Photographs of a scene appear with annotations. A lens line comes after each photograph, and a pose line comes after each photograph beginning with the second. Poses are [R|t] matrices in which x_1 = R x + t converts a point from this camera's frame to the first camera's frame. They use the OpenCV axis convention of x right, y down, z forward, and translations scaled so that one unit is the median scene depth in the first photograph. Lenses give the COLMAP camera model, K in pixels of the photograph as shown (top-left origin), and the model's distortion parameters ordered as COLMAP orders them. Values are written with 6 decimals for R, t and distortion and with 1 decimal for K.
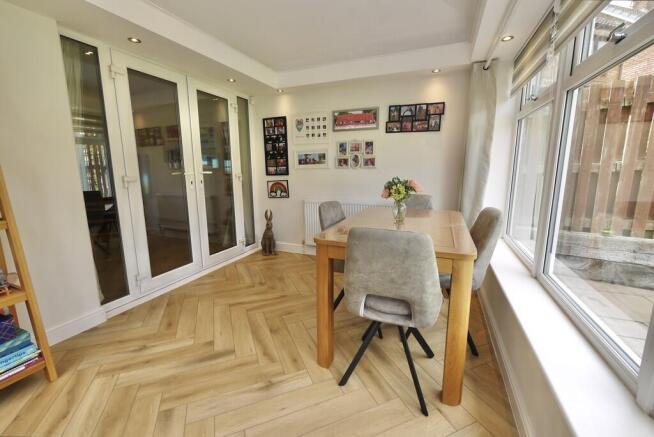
lens RADIAL K [[273.4, 0, 326.6], [0, 273.4, 214.9], [0, 0, 1]] dist [0.000487, 0.000054]
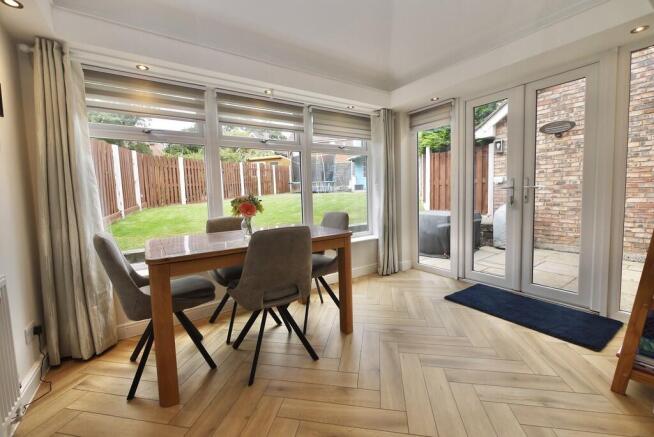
lens RADIAL K [[273.4, 0, 326.6], [0, 273.4, 214.9], [0, 0, 1]] dist [0.000487, 0.000054]
pose [[-0.831172, -0.012440, 0.555876, -0.627926], [0.126893, 0.969122, 0.211425, -0.274963], [-0.541342, 0.246267, -0.803929, 1.944727]]
